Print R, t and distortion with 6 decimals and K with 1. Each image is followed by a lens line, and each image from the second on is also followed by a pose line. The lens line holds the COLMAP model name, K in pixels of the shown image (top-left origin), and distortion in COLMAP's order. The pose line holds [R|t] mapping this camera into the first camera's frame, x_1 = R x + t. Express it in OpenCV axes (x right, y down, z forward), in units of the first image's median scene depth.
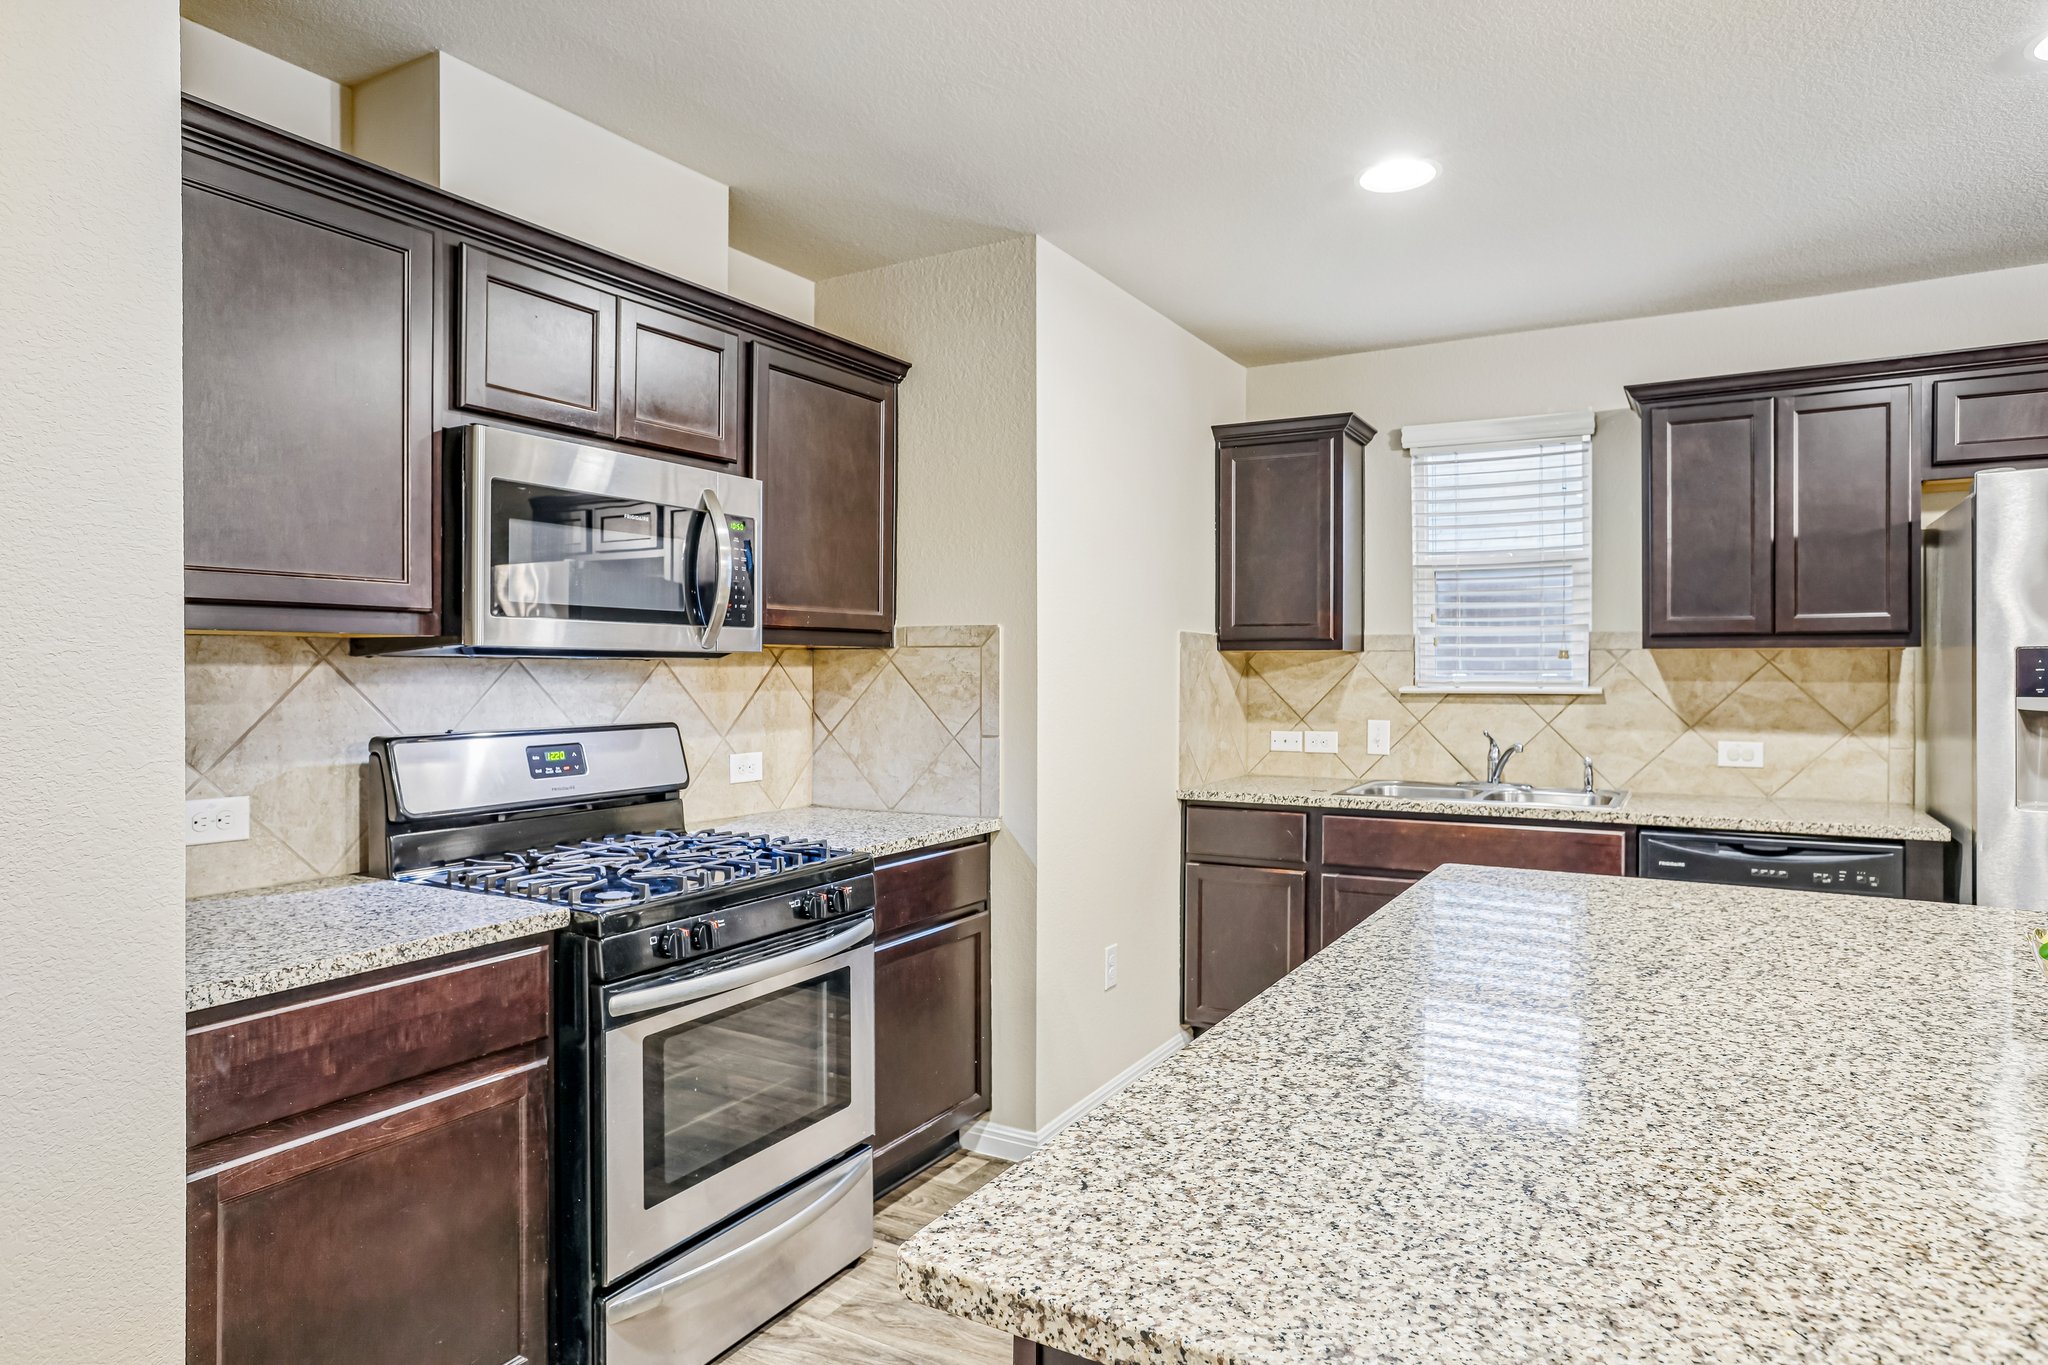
lens RADIAL K [[1190.2, 0, 1031.2], [0, 1190.2, 666.4], [0, 0, 1]] dist [-0.032384, 0.036875]
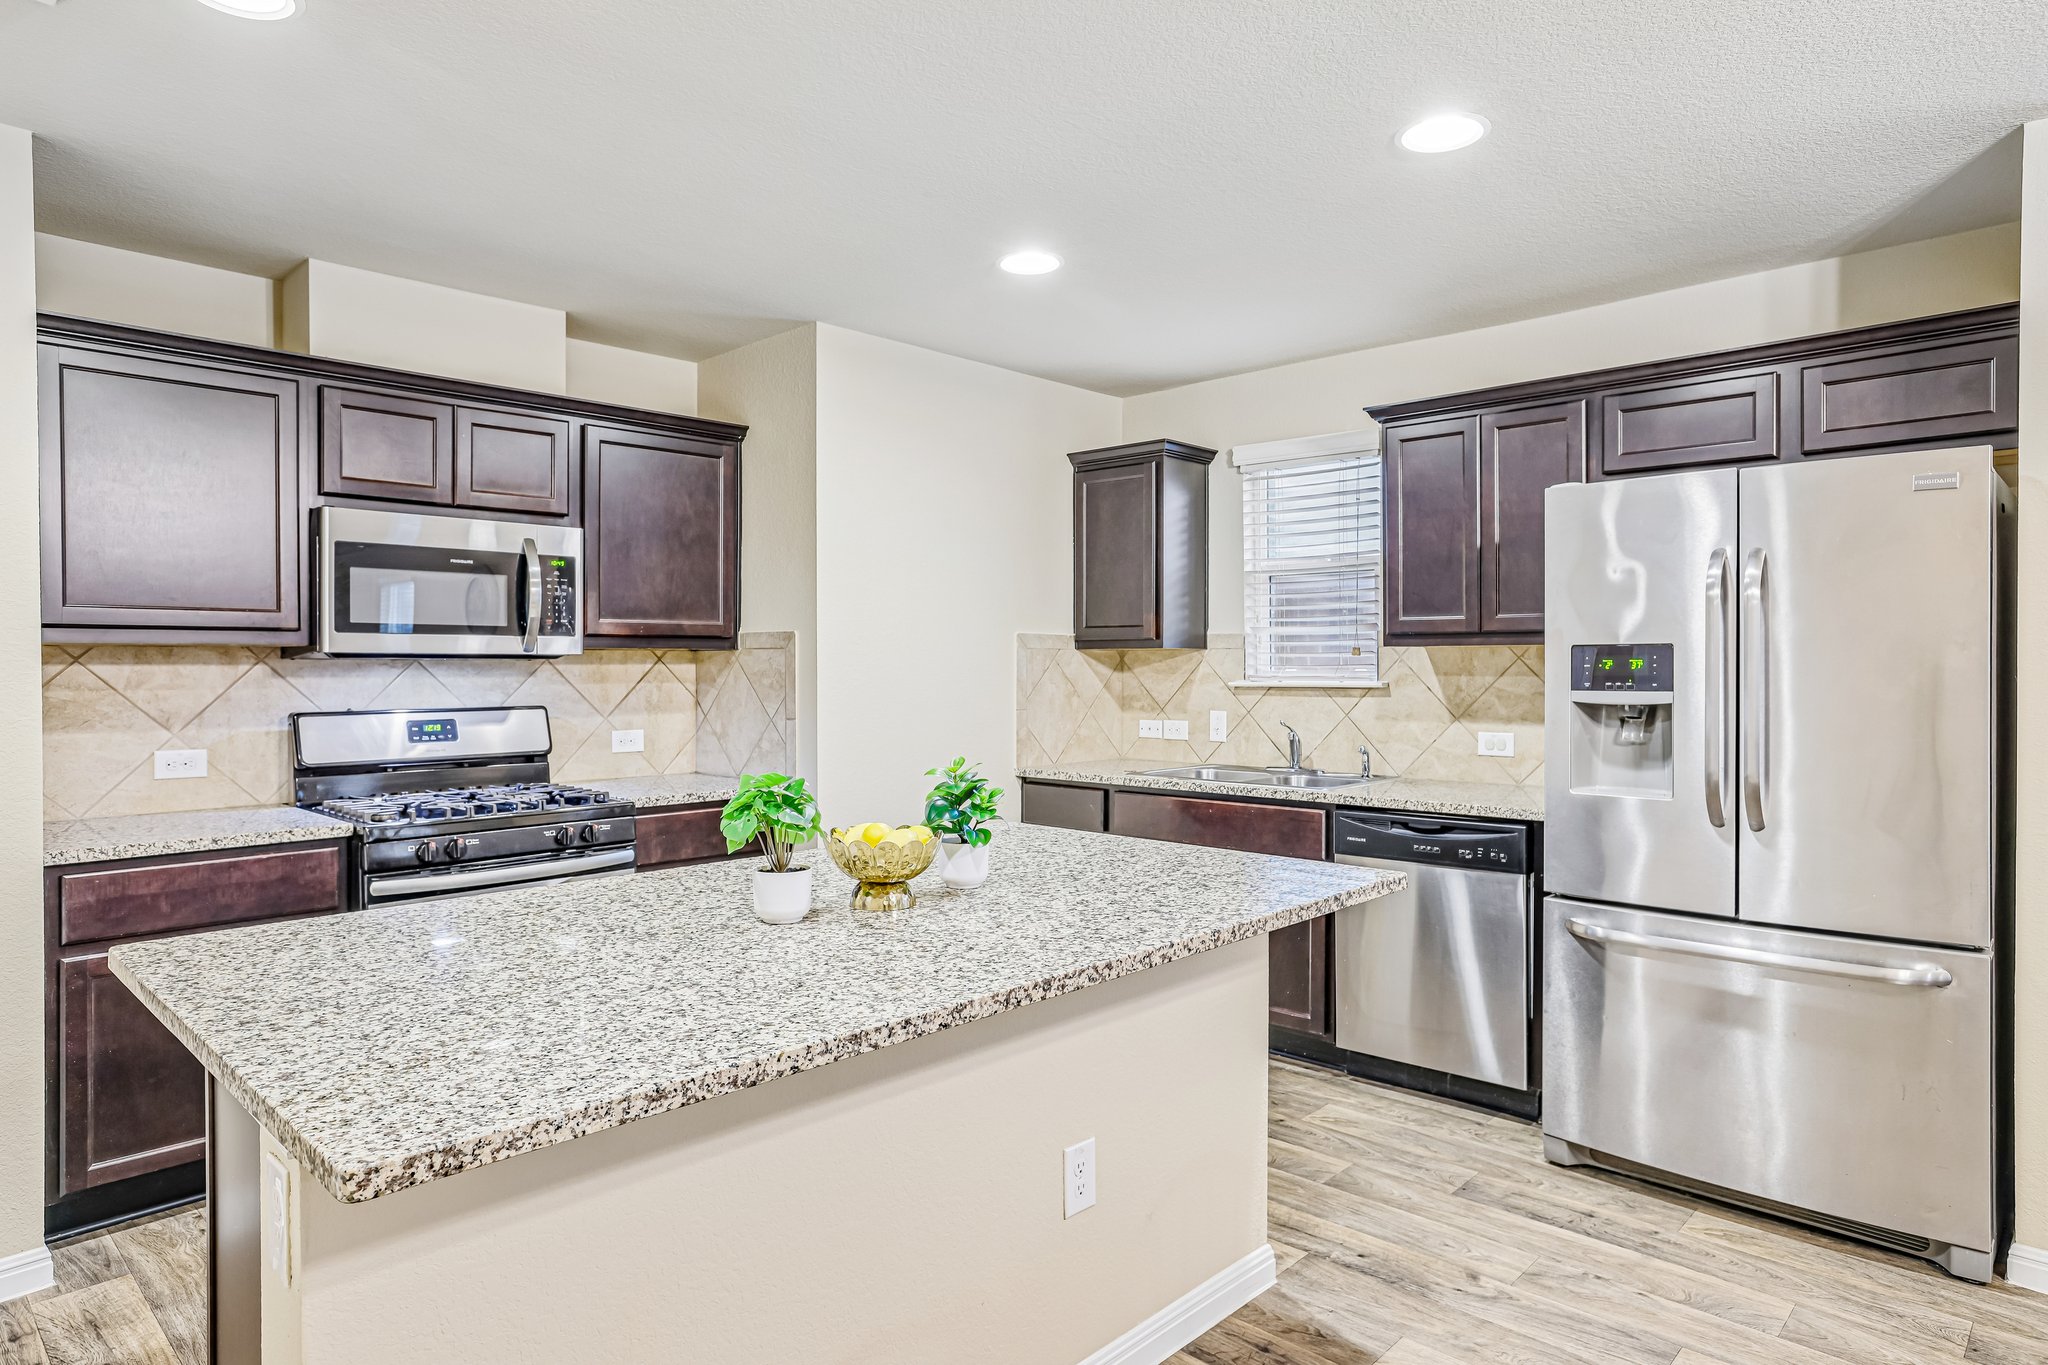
lens RADIAL K [[1190.2, 0, 1031.2], [0, 1190.2, 666.4], [0, 0, 1]] dist [-0.032384, 0.036875]
pose [[0.969889, -0.001363, -0.243543, 0.518100], [0.002559, 0.999986, 0.004598, -0.002543], [0.243533, -0.005083, 0.969879, -0.165302]]
